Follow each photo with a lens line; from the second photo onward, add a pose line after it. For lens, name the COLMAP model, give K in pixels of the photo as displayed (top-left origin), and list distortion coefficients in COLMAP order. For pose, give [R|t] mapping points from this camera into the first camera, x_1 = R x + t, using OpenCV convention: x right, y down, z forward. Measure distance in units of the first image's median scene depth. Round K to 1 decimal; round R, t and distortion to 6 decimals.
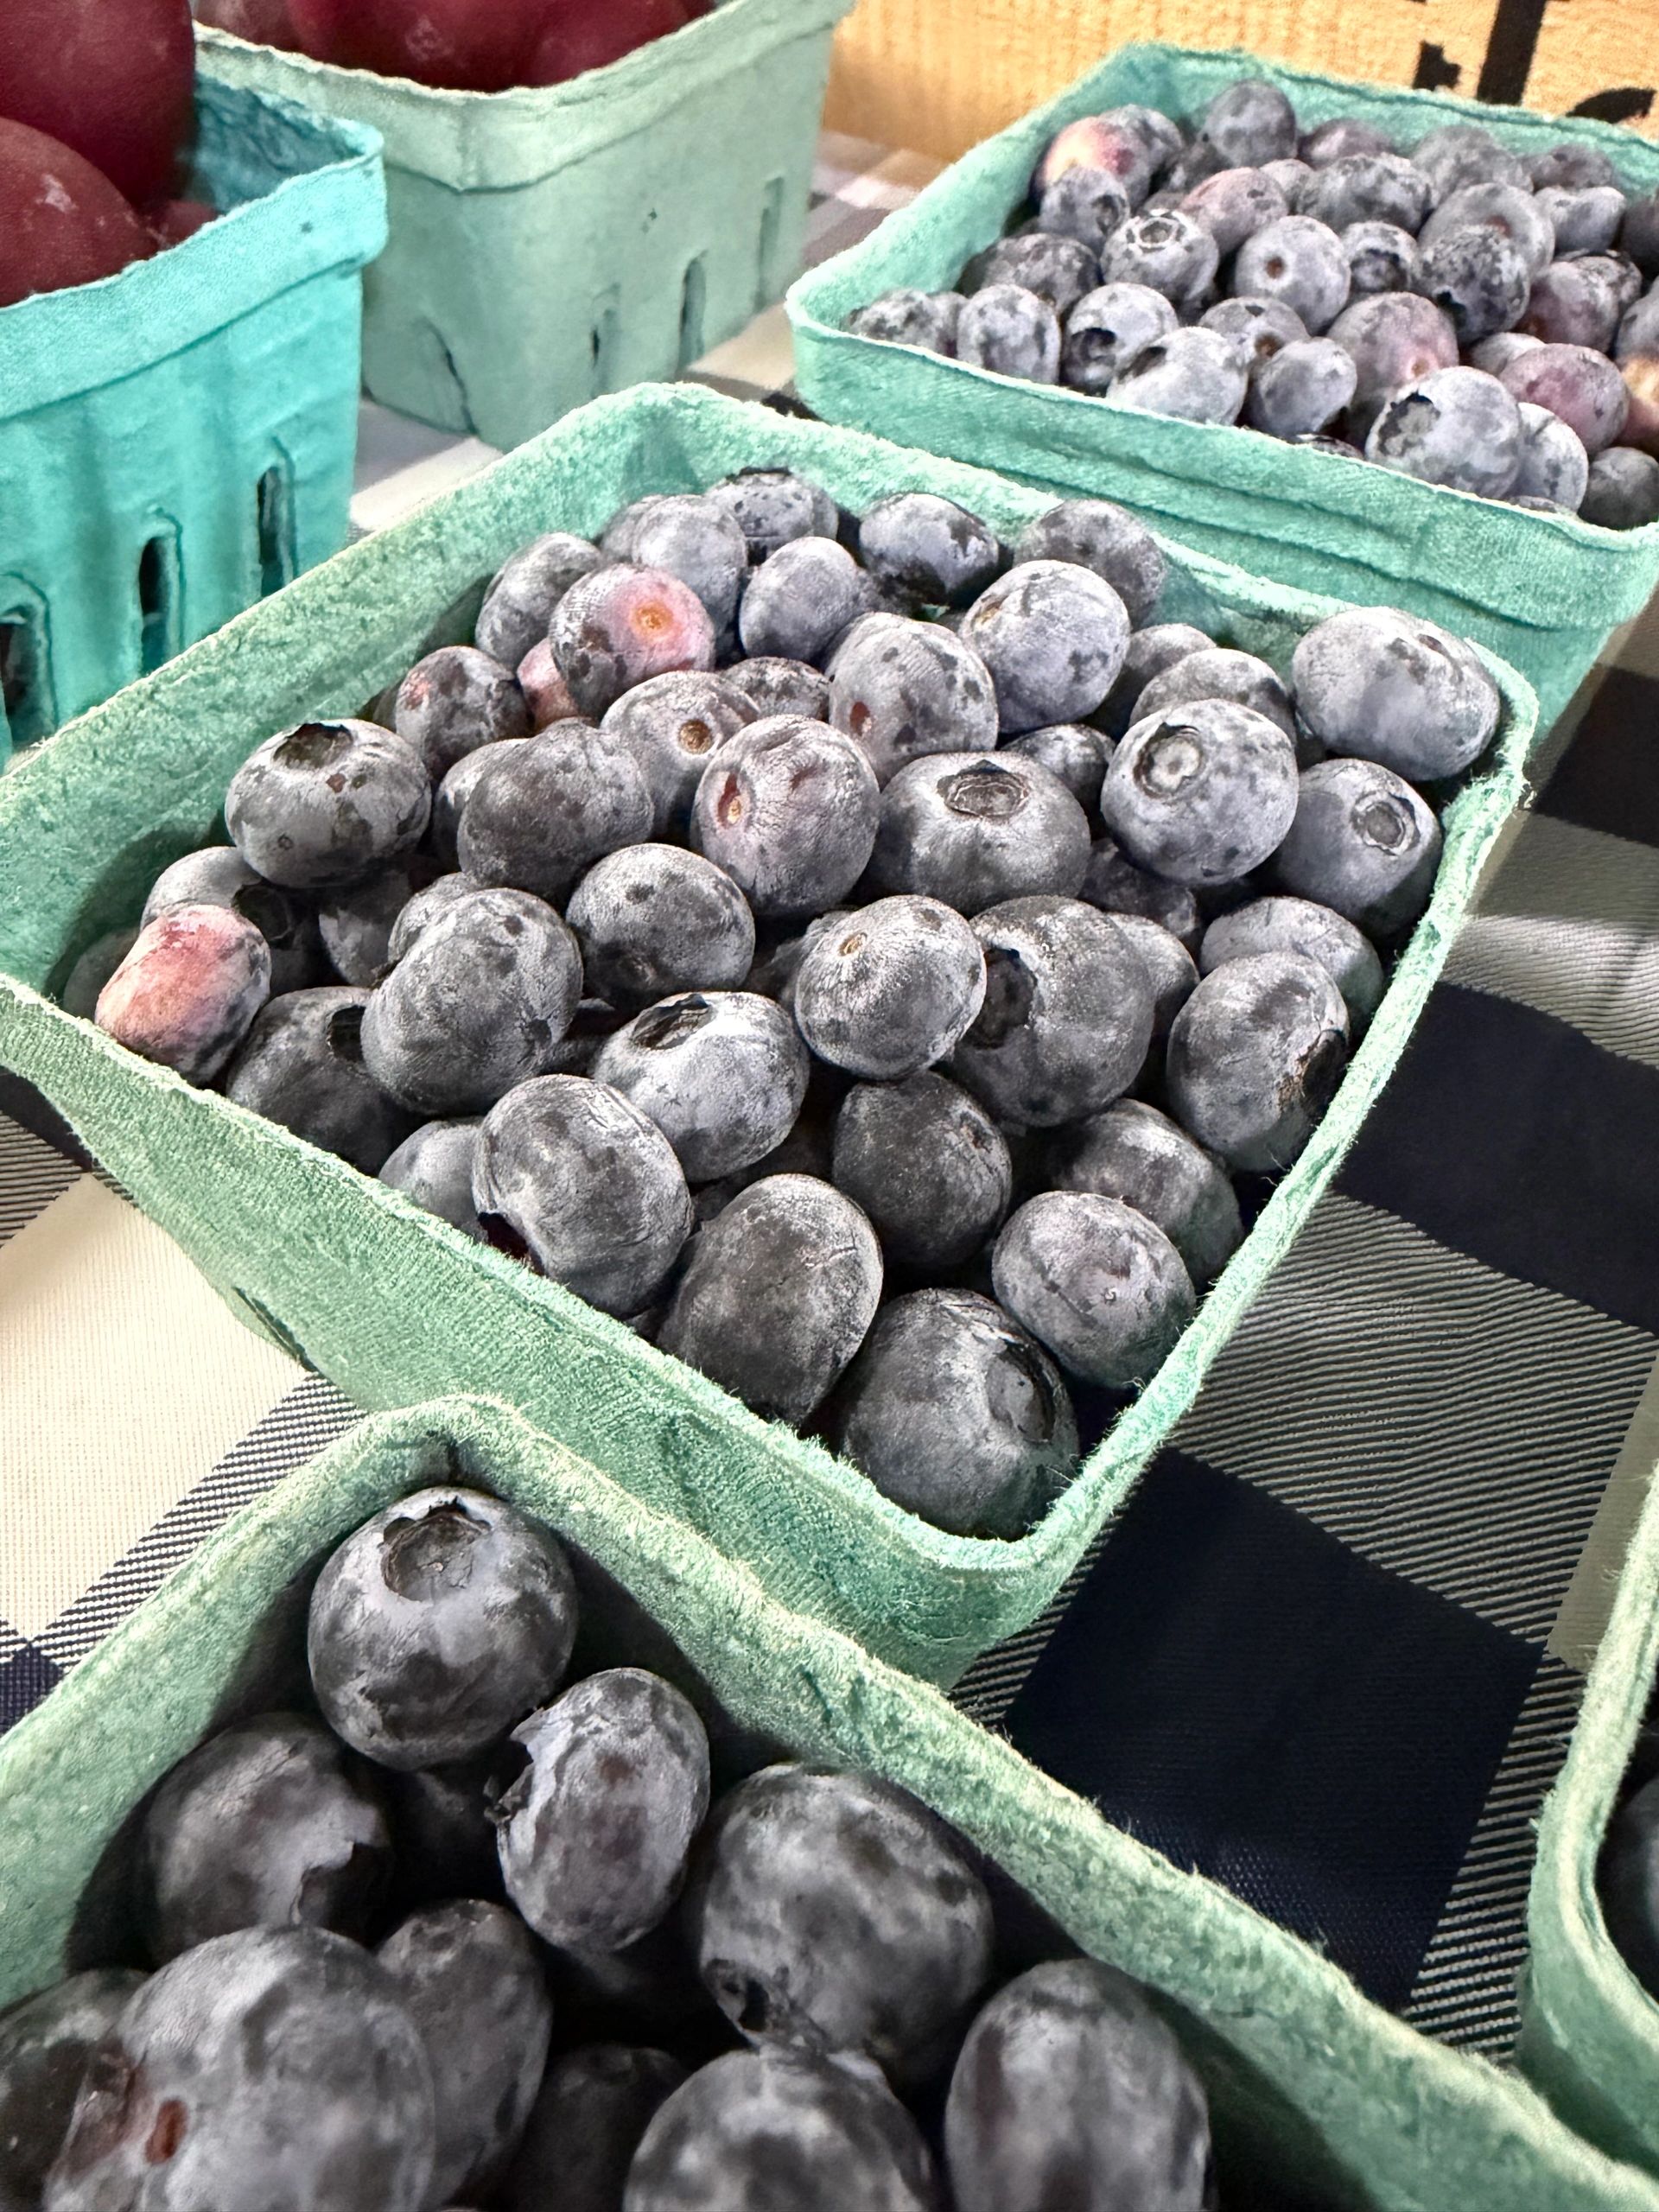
lens RADIAL K [[1508.2, 0, 883.9], [0, 1508.2, 1105.3], [0, 0, 1]] dist [0.044066, -0.050480]
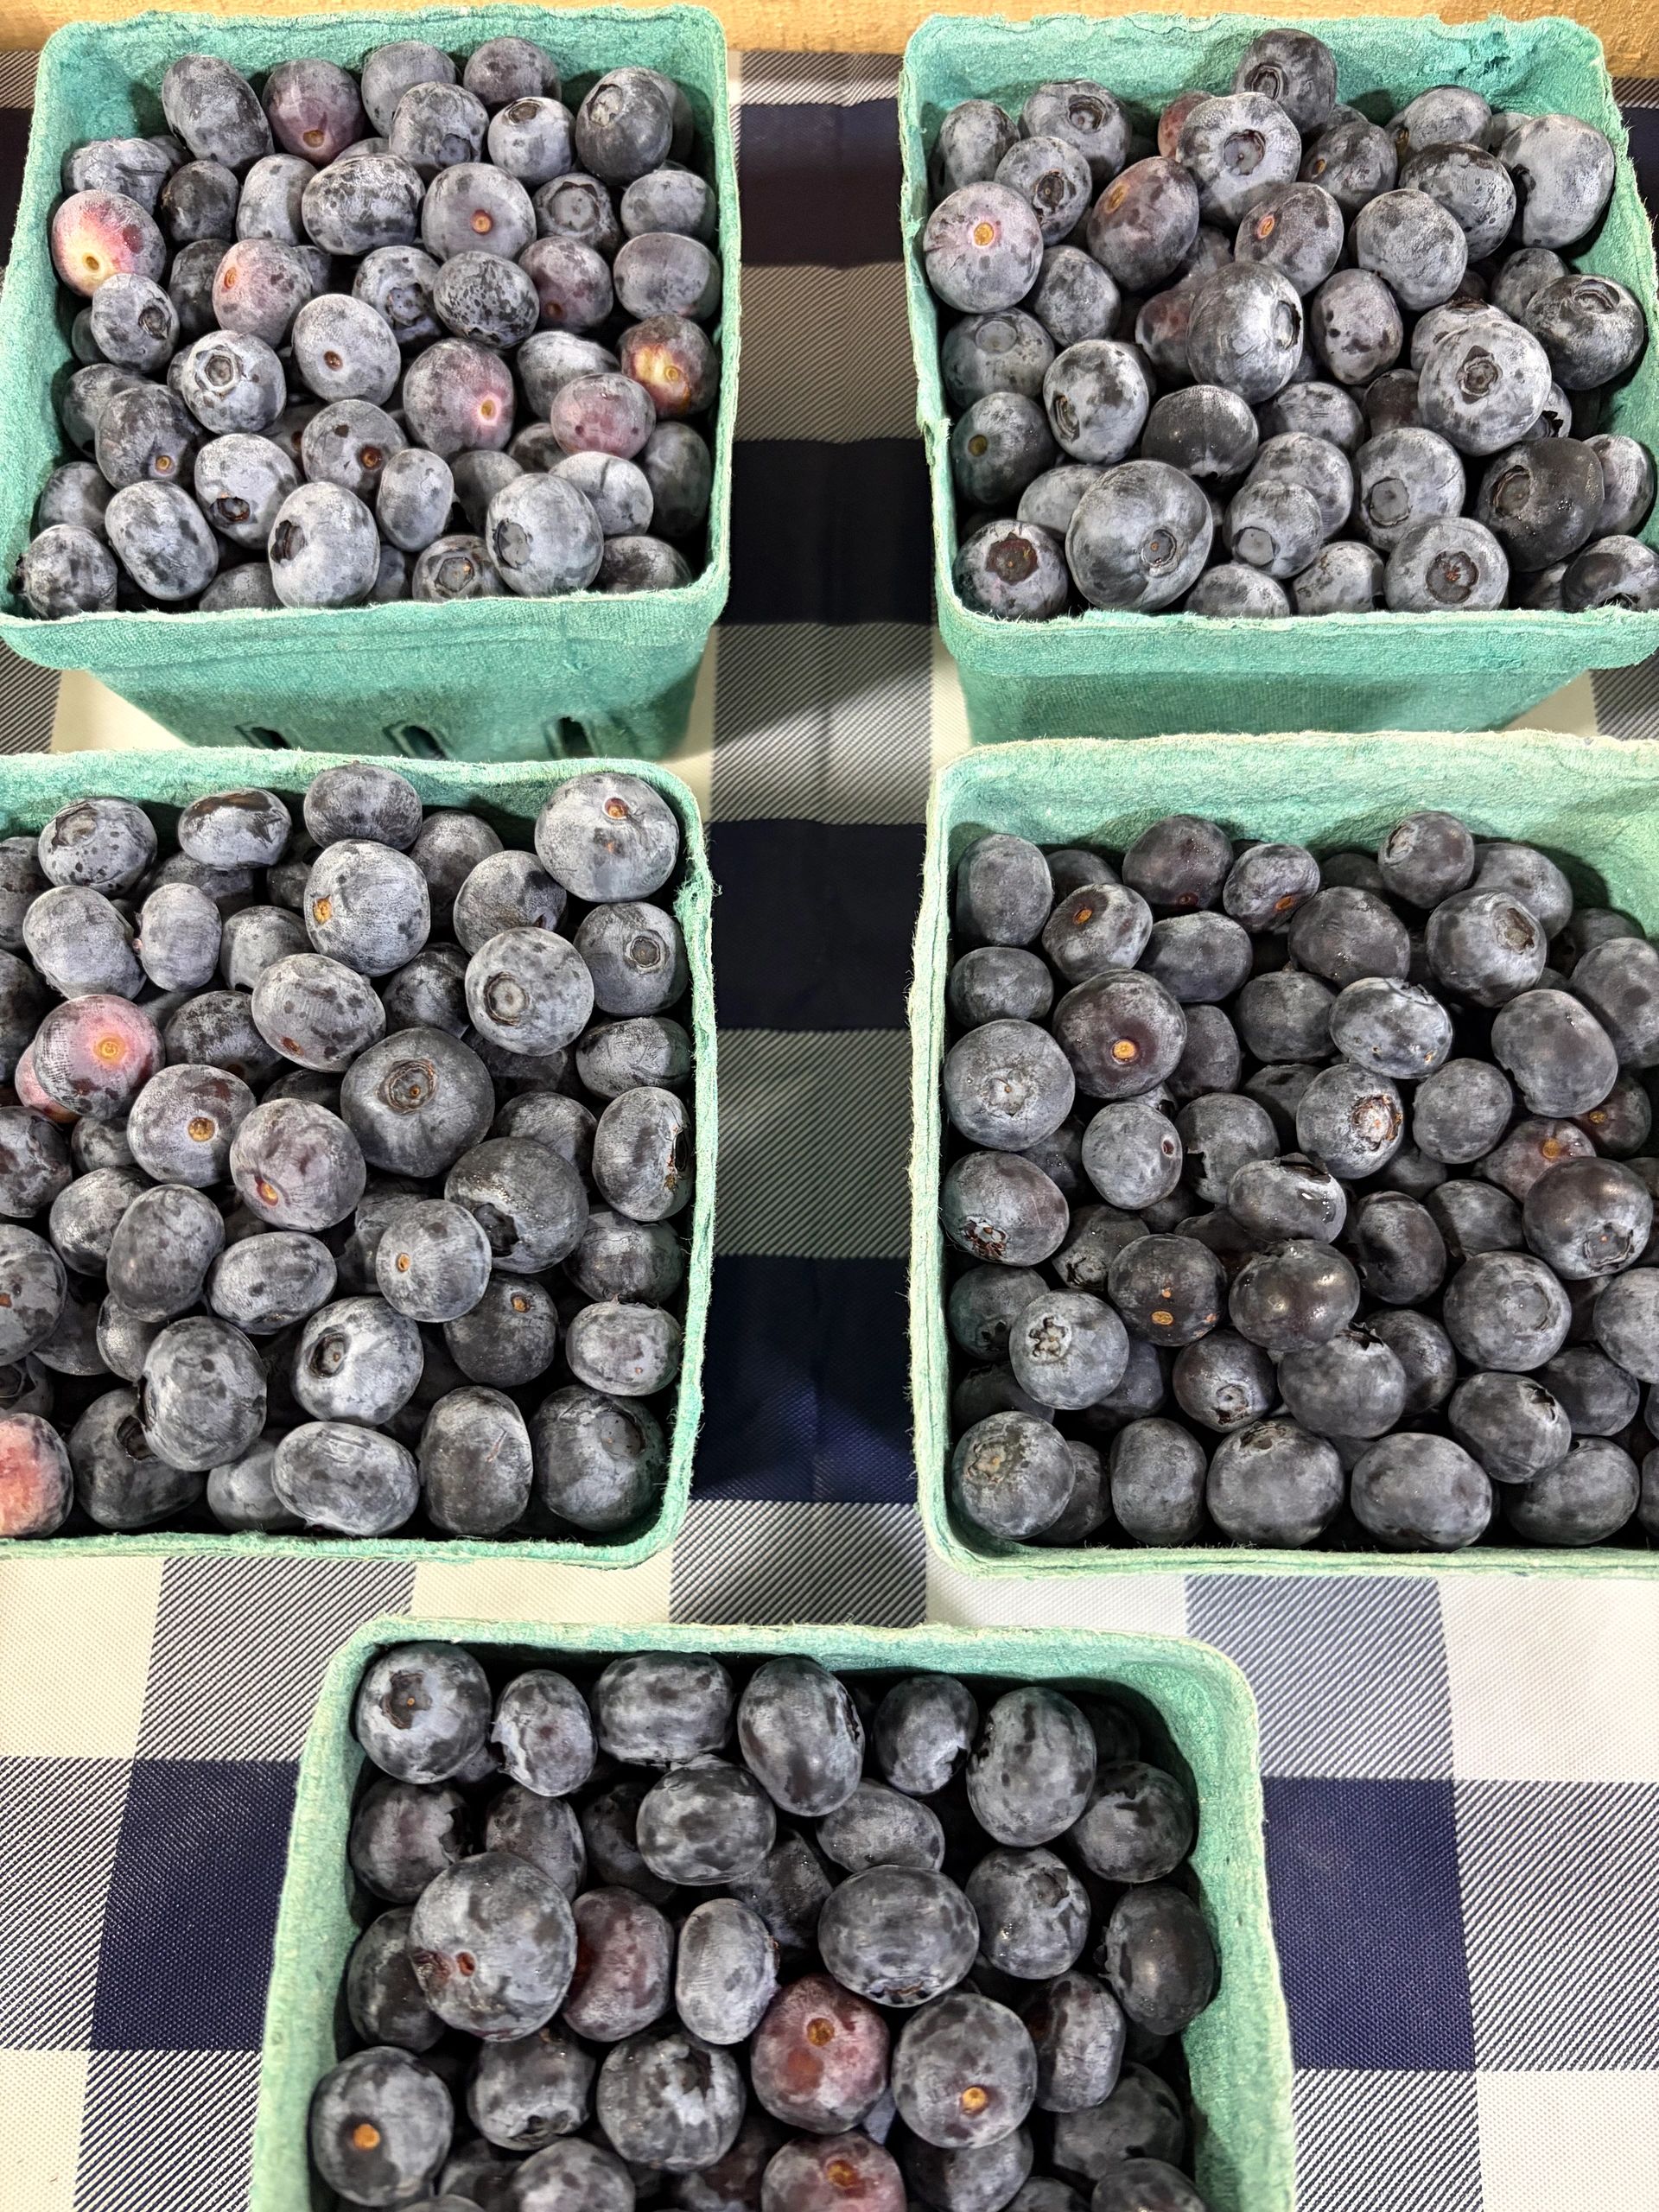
lens RADIAL K [[1459.5, 0, 829.5], [0, 1459.5, 1106.0], [0, 0, 1]] dist [-0.014703, 0.004929]
pose [[0.849416, -0.499890, 0.169122, 0.202691], [0.388324, 0.809083, 0.441123, -0.808693], [-0.357347, -0.309023, 0.881367, -0.537081]]
